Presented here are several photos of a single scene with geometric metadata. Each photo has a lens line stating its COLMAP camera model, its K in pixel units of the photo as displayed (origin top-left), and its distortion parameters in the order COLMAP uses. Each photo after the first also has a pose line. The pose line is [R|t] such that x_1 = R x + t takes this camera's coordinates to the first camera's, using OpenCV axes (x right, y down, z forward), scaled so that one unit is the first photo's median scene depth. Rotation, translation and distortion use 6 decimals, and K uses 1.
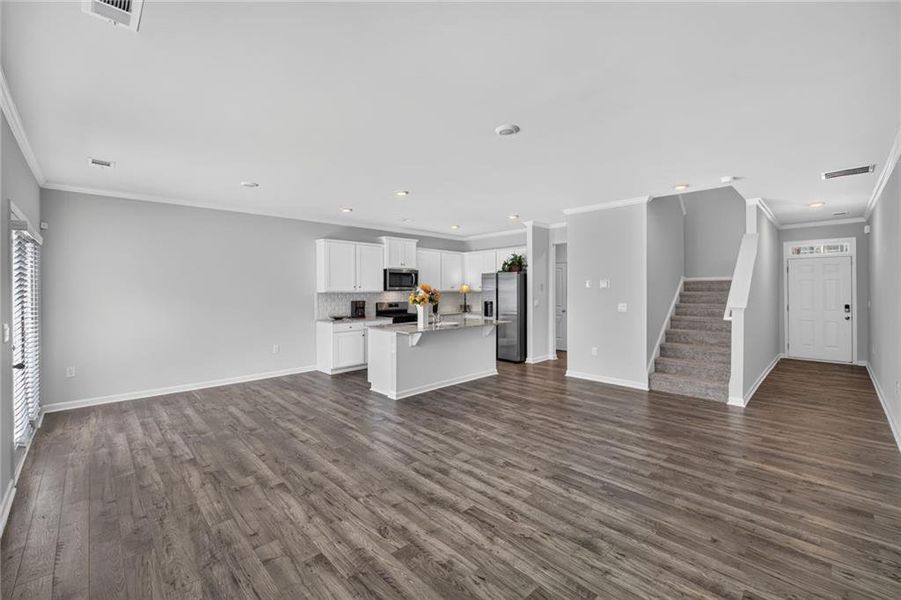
lens RADIAL K [[375.3, 0, 449.7], [0, 375.3, 286.2], [0, 0, 1]] dist [0.001031, -0.000162]
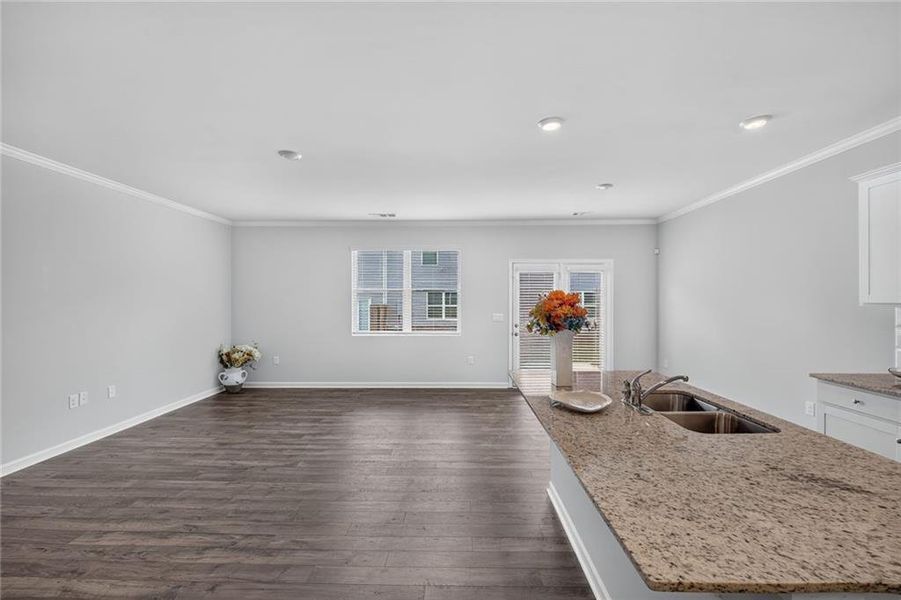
lens RADIAL K [[374.3, 0, 450.5], [0, 374.3, 300.0], [0, 0, 1]] dist [-0.002685, -0.000478]
pose [[-0.708048, 0.007135, -0.706128, 0.245358], [0.012580, 0.999918, -0.002511, 0.004686], [0.706052, -0.010661, -0.708080, 0.868441]]
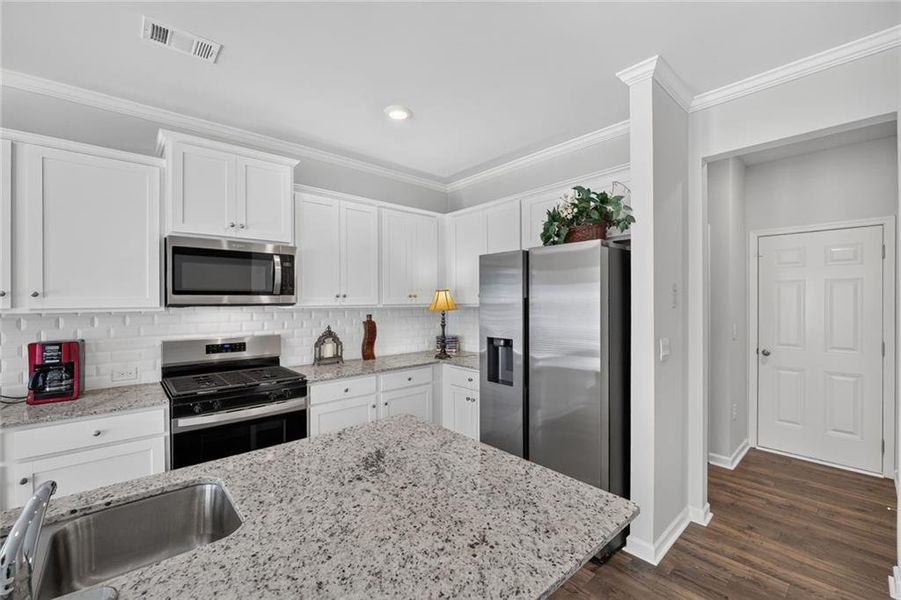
lens RADIAL K [[374.3, 0, 450.5], [0, 374.3, 300.0], [0, 0, 1]] dist [-0.002685, -0.000478]
pose [[0.999138, -0.001303, -0.041485, 0.077418], [0.001812, 0.999924, 0.012224, 0.002923], [0.041466, -0.012289, 0.999064, 0.699521]]
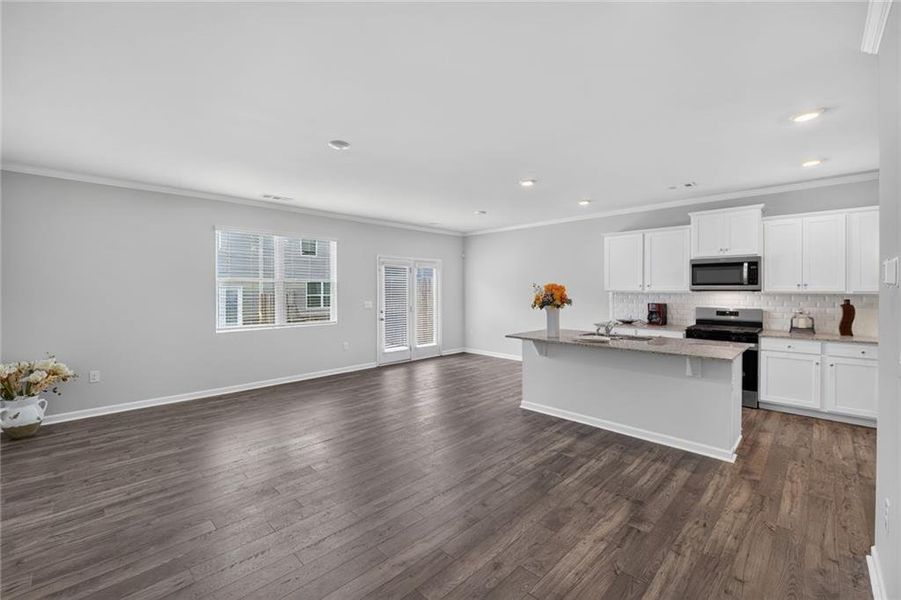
lens RADIAL K [[375.3, 0, 449.7], [0, 375.3, 286.2], [0, 0, 1]] dist [0.001031, -0.000162]
pose [[0.018311, -0.004805, -0.999821, 0.521999], [0.010762, 0.999931, -0.004608, 0.001999], [0.999774, -0.010676, 0.018362, 0.536793]]
